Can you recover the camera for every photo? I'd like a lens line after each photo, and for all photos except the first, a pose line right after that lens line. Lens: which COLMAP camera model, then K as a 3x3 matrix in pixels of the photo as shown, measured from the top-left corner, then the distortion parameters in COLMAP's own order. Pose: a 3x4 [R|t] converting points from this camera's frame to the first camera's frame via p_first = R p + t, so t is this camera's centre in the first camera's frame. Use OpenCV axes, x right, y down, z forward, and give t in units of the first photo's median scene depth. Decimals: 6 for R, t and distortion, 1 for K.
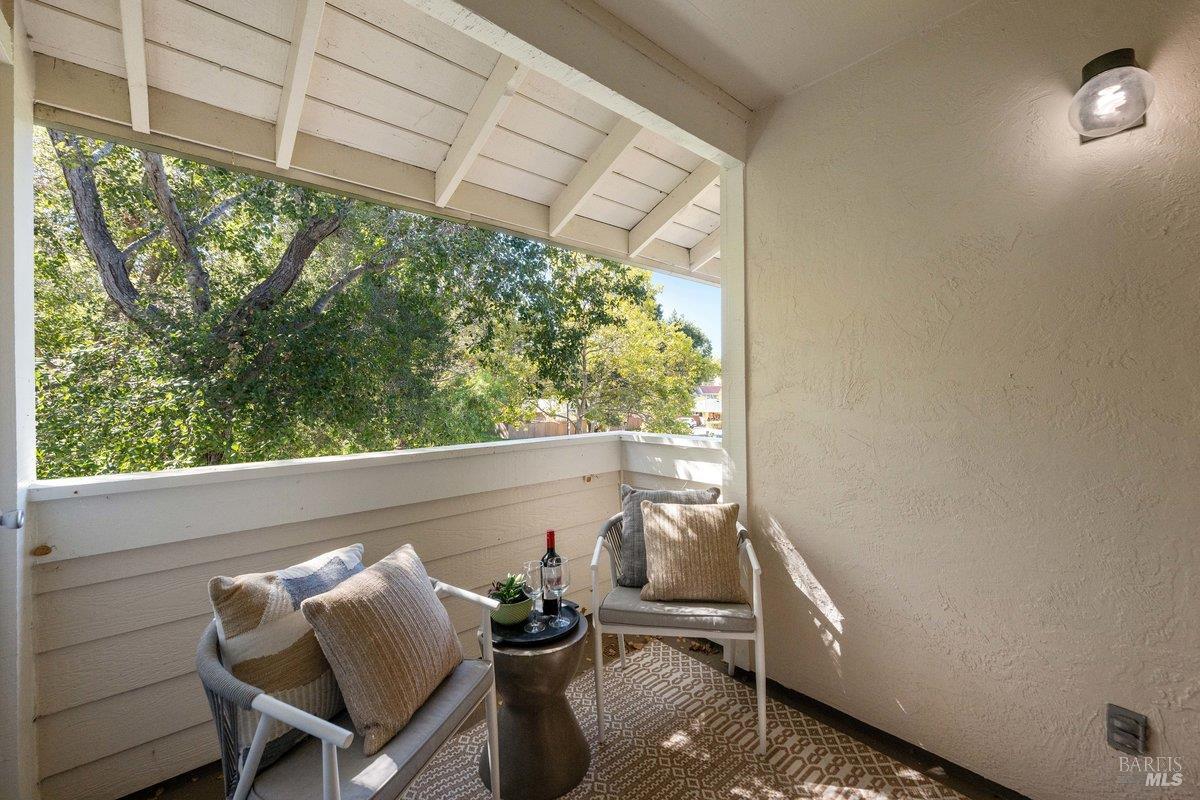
lens RADIAL K [[479.3, 0, 594.6], [0, 479.3, 397.4], [0, 0, 1]] dist [-0.002518, -0.000167]
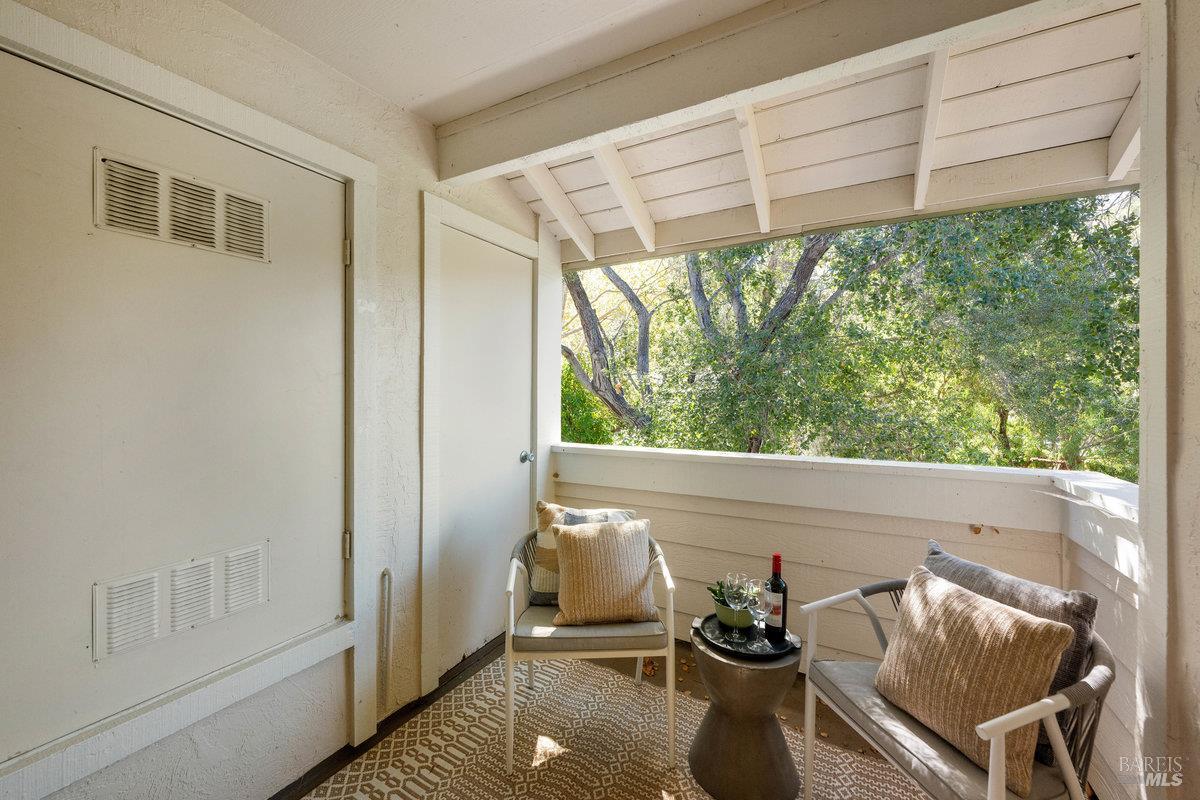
lens RADIAL K [[479.3, 0, 595.5], [0, 479.3, 393.3], [0, 0, 1]] dist [-0.002518, -0.000167]
pose [[0.343363, 0.012966, -0.939113, 0.676803], [-0.012339, 0.999881, 0.009293, -0.048324], [0.939122, 0.008397, 0.343482, 0.329820]]
